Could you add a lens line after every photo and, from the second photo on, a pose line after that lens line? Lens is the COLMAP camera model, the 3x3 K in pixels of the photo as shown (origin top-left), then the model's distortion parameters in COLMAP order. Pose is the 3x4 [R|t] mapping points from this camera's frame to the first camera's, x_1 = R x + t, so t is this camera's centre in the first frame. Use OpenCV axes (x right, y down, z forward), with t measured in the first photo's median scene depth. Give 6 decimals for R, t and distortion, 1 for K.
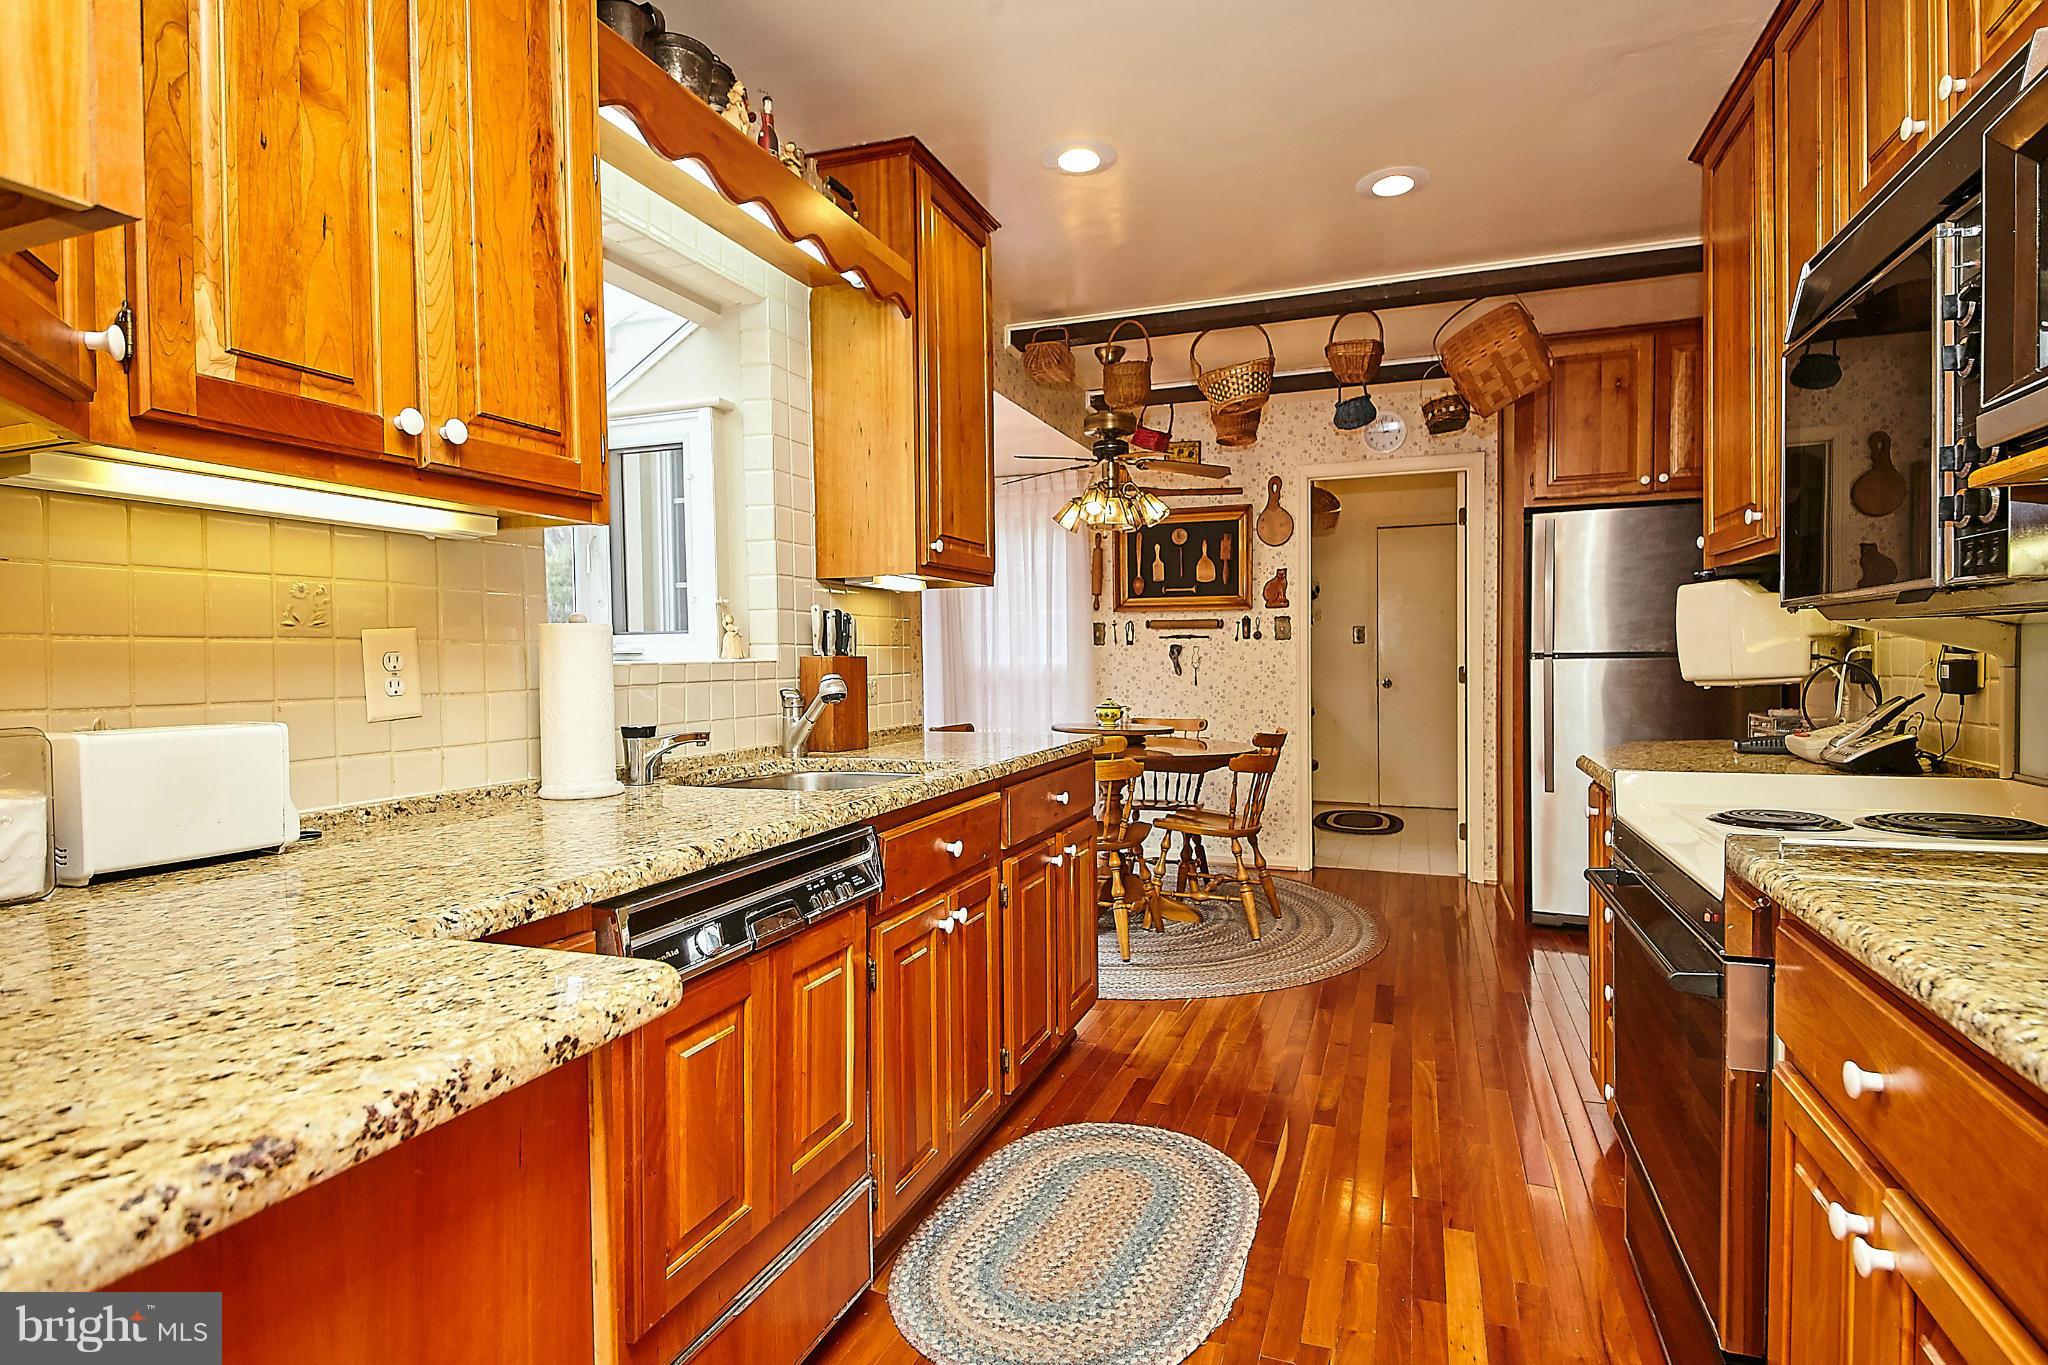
lens RADIAL K [[1076.2, 0, 1029.8], [0, 1076.2, 688.4], [0, 0, 1]] dist [0.049684, -0.041753]
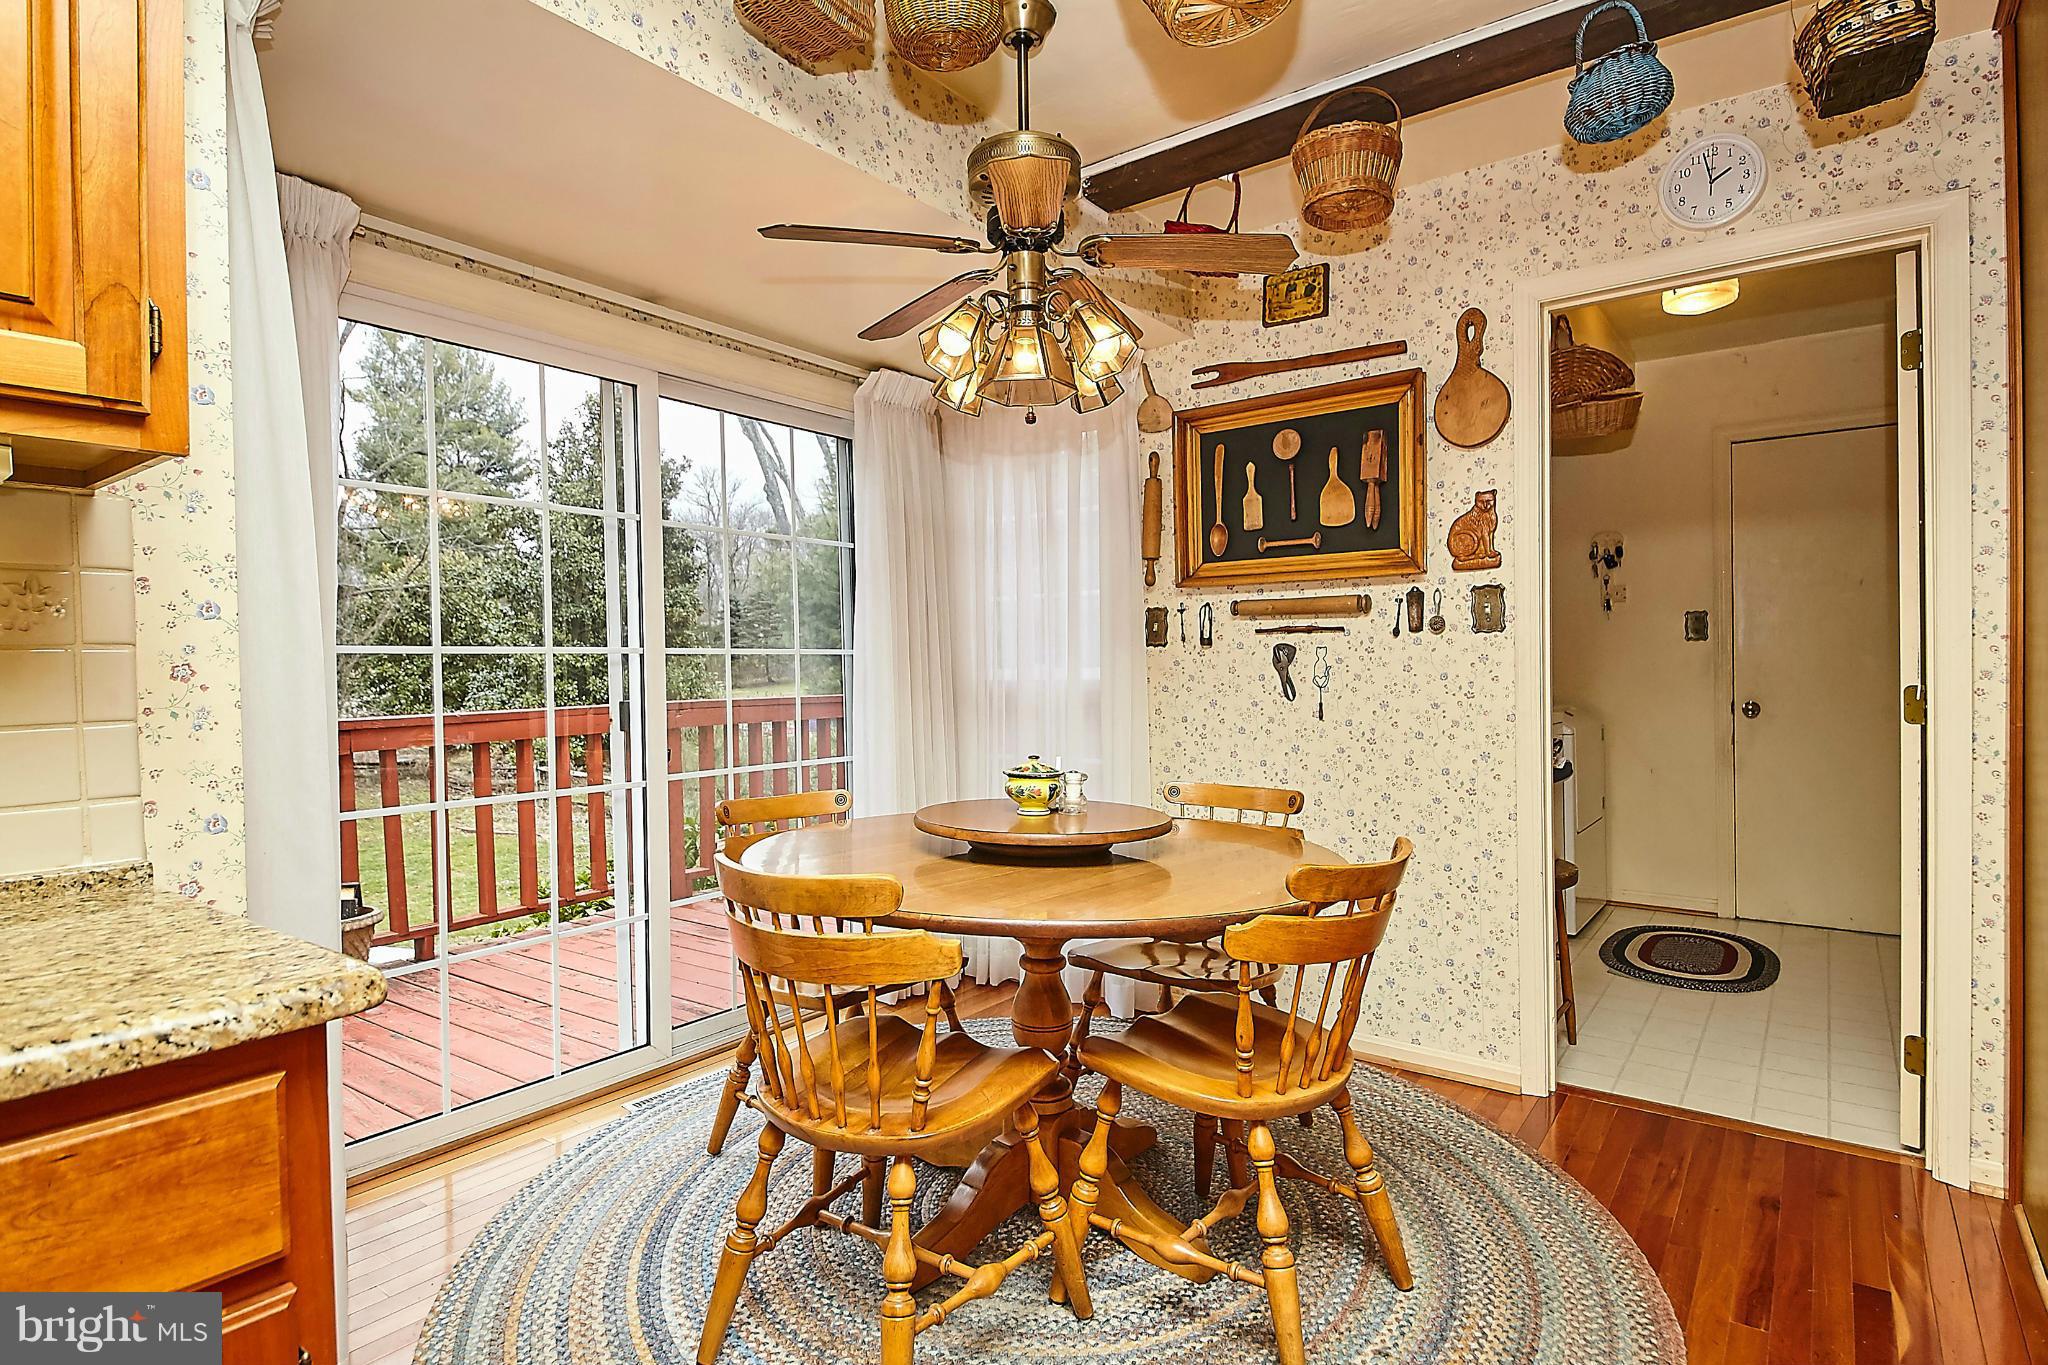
lens RADIAL K [[1076.2, 0, 1029.8], [0, 1076.2, 688.4], [0, 0, 1]] dist [0.049684, -0.041753]
pose [[0.958752, 0.000017, -0.284244, 0.171053], [-0.002014, 0.999975, -0.006733, -0.014459], [0.284236, 0.007028, 0.958728, 0.446802]]
